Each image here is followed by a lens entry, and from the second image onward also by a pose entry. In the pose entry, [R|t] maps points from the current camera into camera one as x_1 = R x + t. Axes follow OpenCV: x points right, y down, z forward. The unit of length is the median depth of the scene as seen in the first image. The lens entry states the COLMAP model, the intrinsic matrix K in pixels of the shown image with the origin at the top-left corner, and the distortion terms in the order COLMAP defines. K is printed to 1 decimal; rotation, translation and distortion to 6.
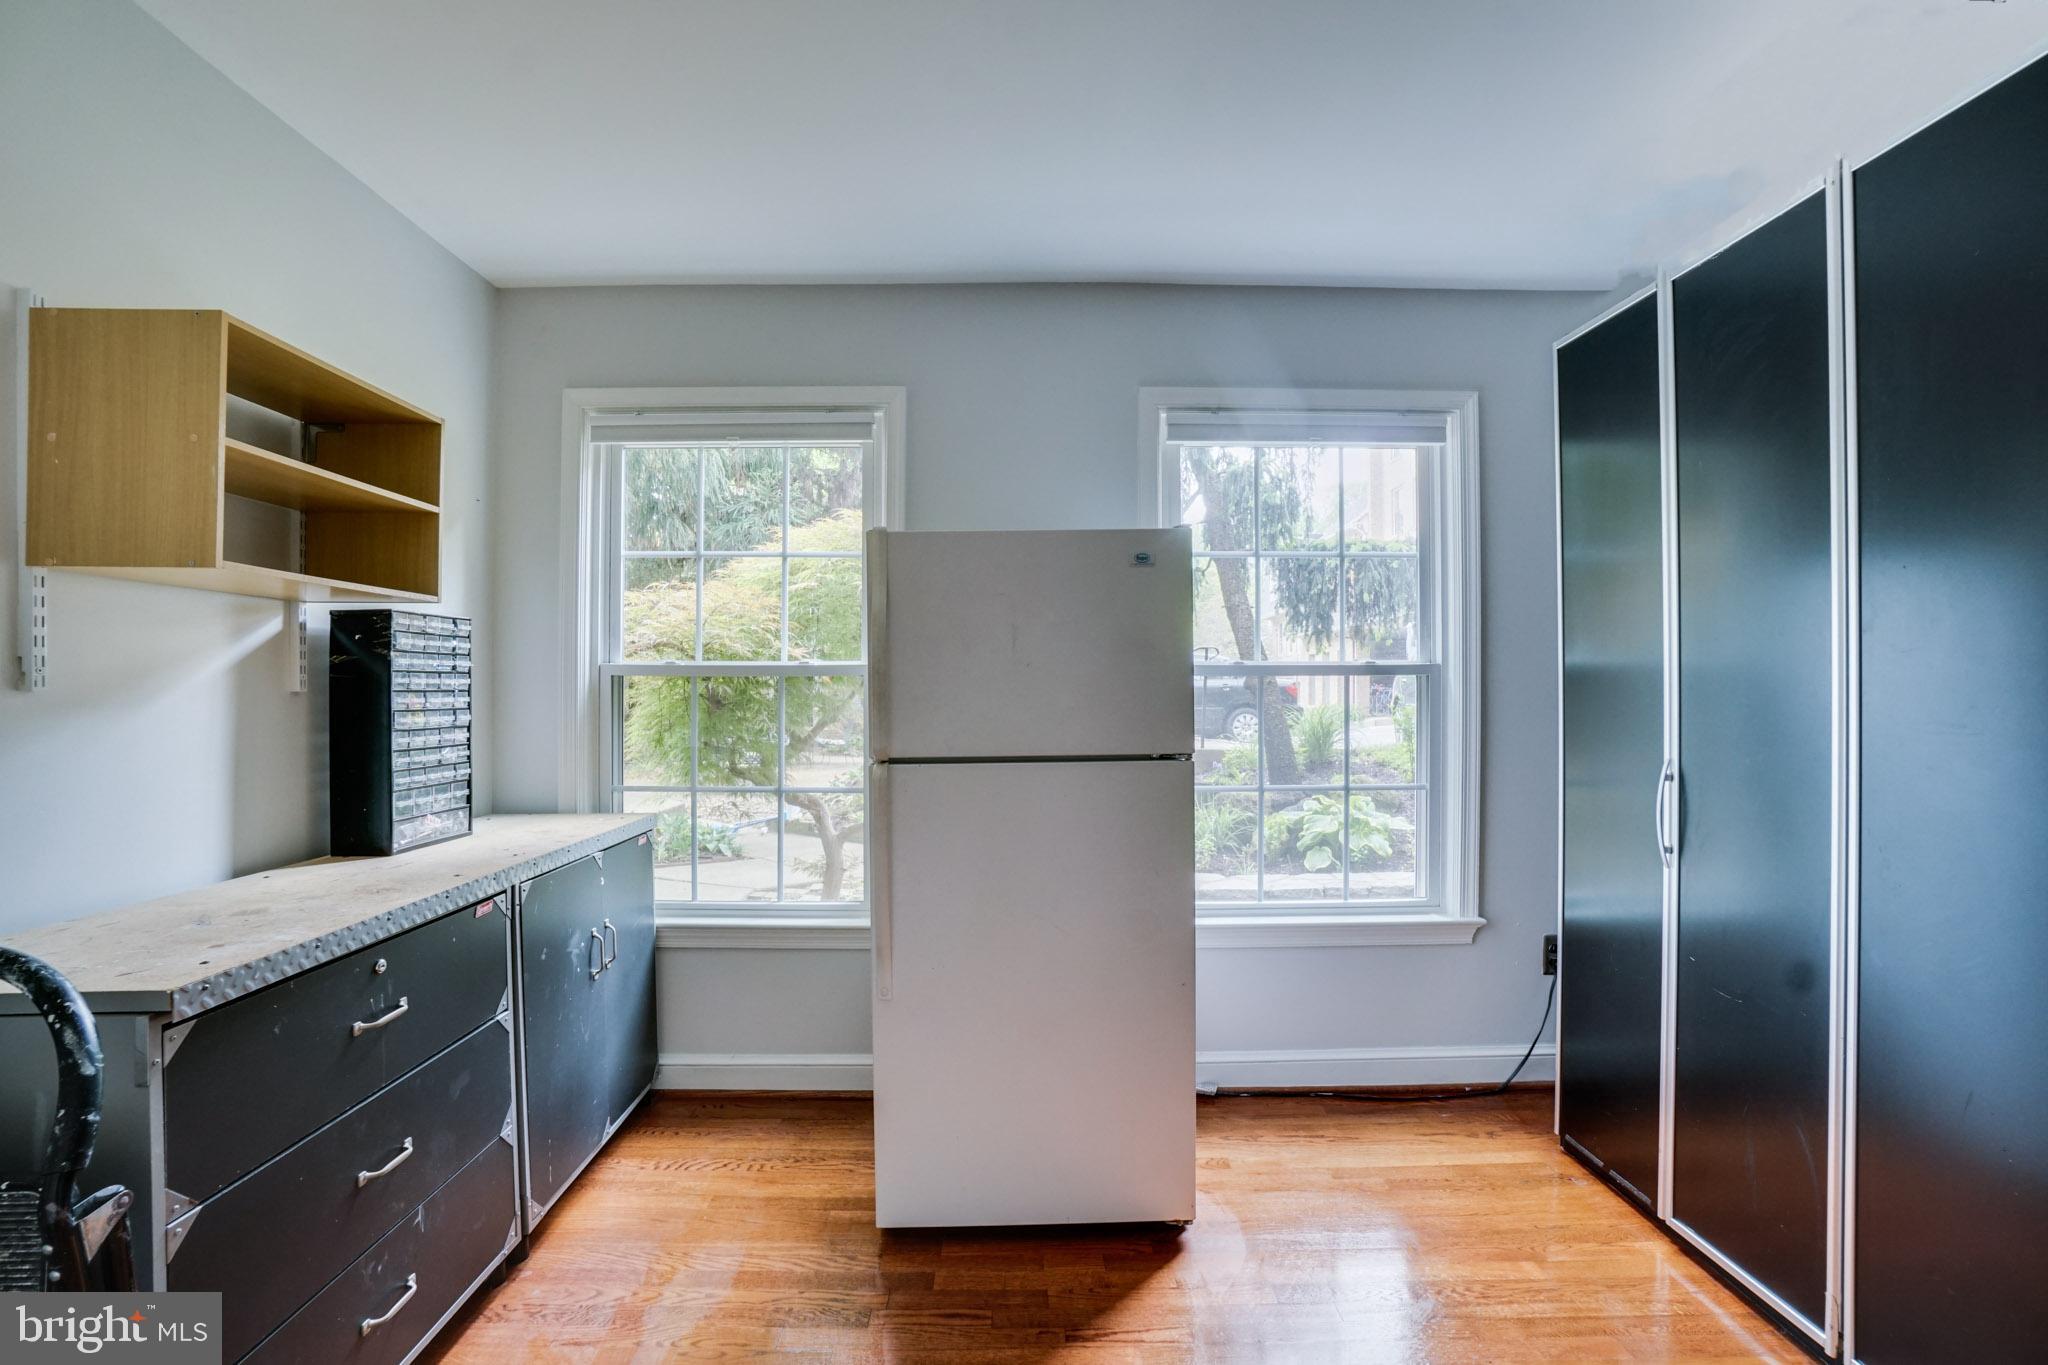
lens RADIAL K [[910.3, 0, 1030.6], [0, 910.3, 680.3], [0, 0, 1]] dist [-0.053052, 0.018731]
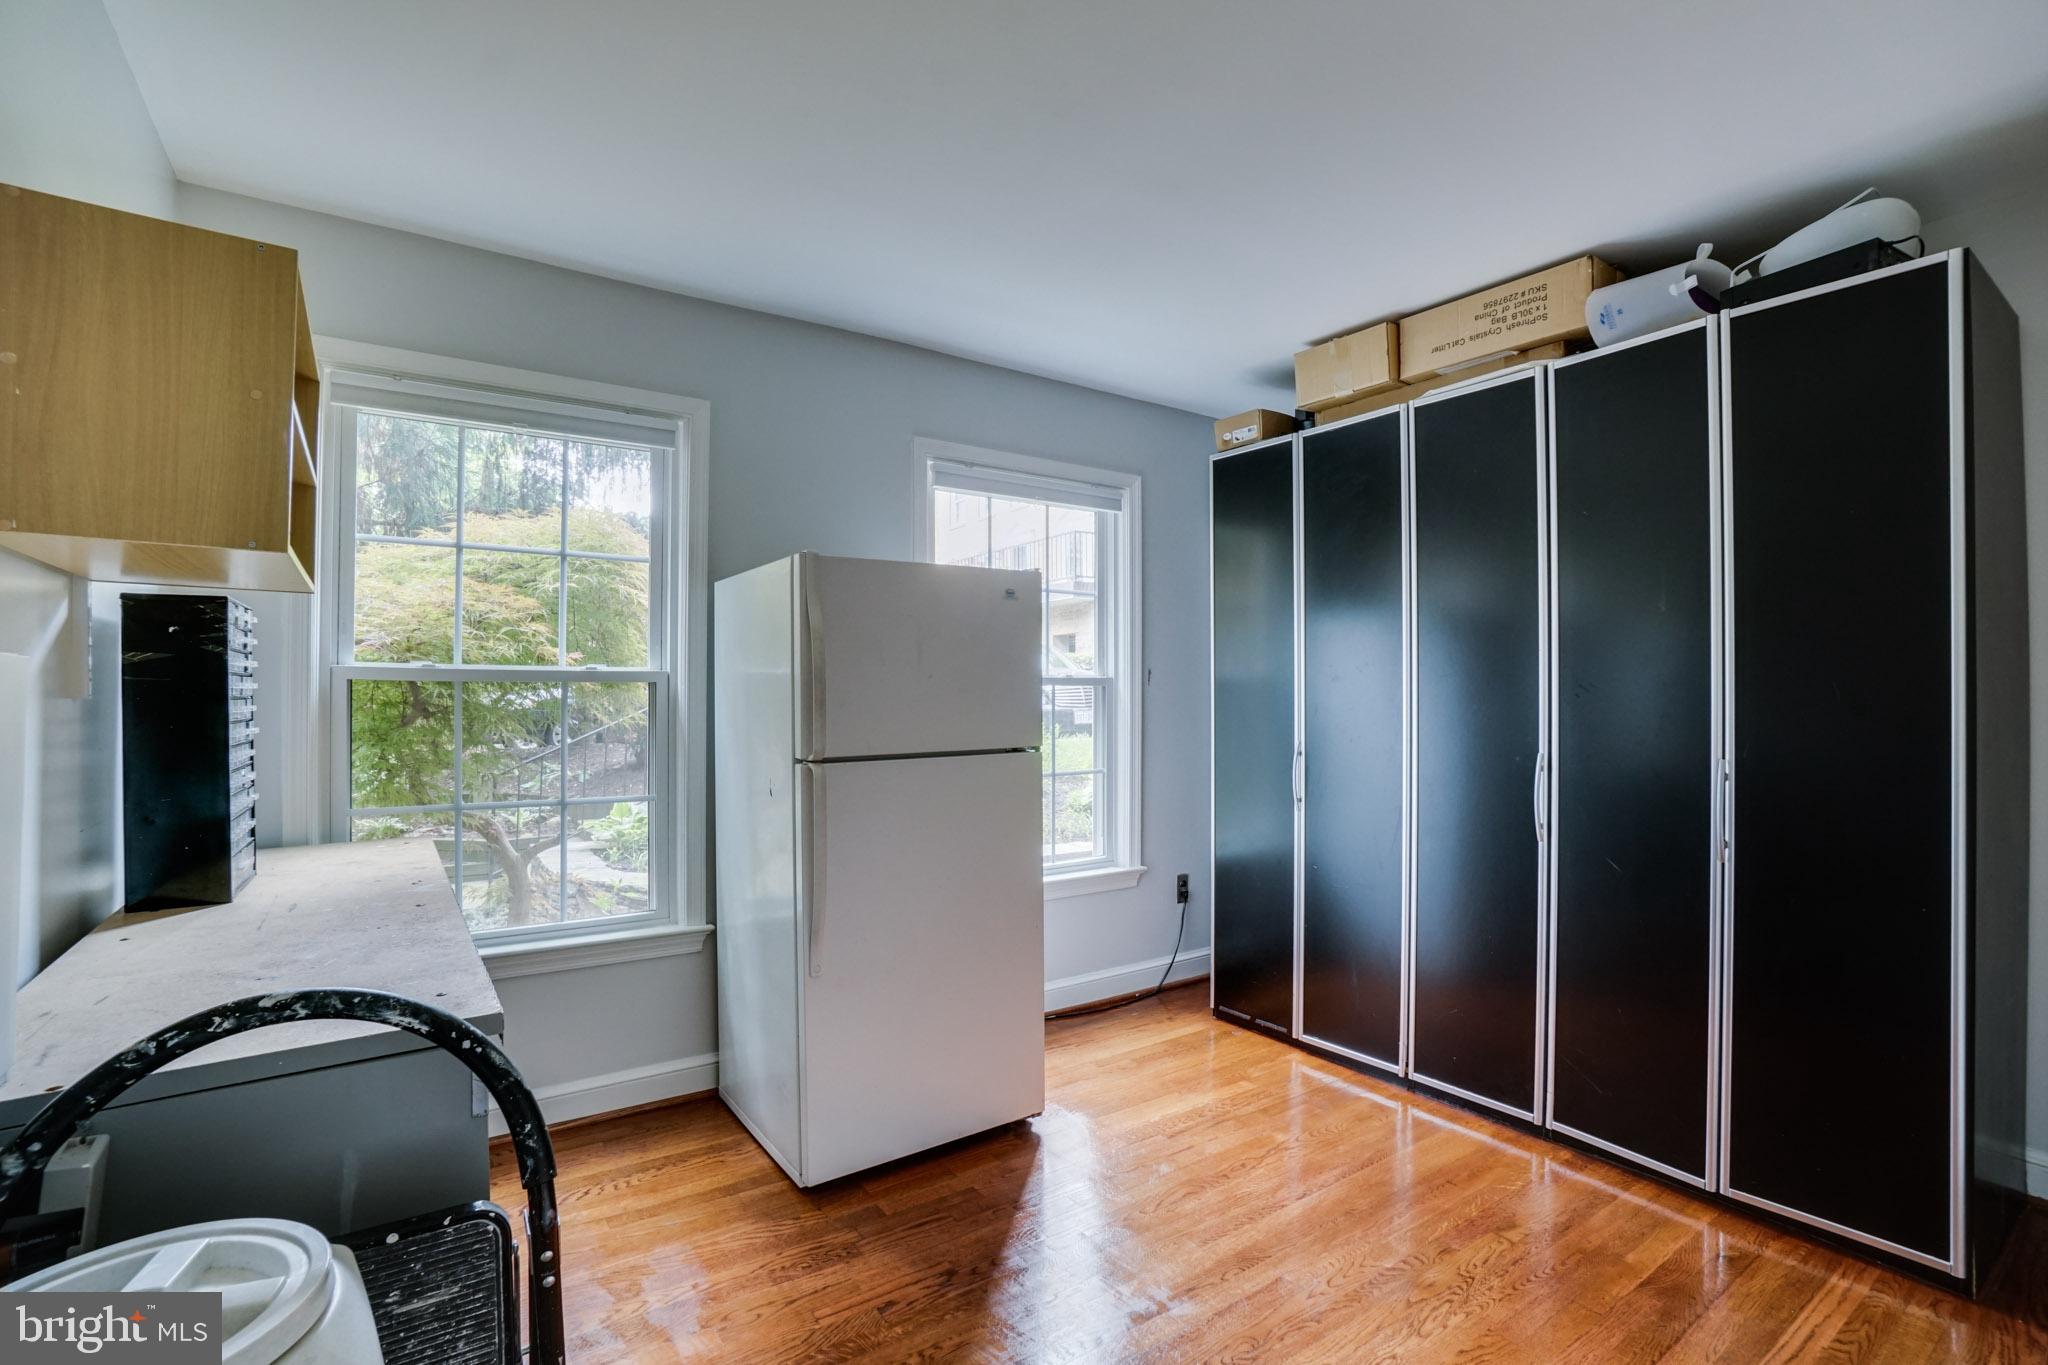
lens RADIAL K [[910.3, 0, 1030.6], [0, 910.3, 680.3], [0, 0, 1]] dist [-0.053052, 0.018731]
pose [[0.836676, 0.009905, 0.547609, -0.479001], [-0.004512, 0.999927, -0.011193, 0.001574], [-0.547680, 0.006894, 0.836660, -0.063324]]
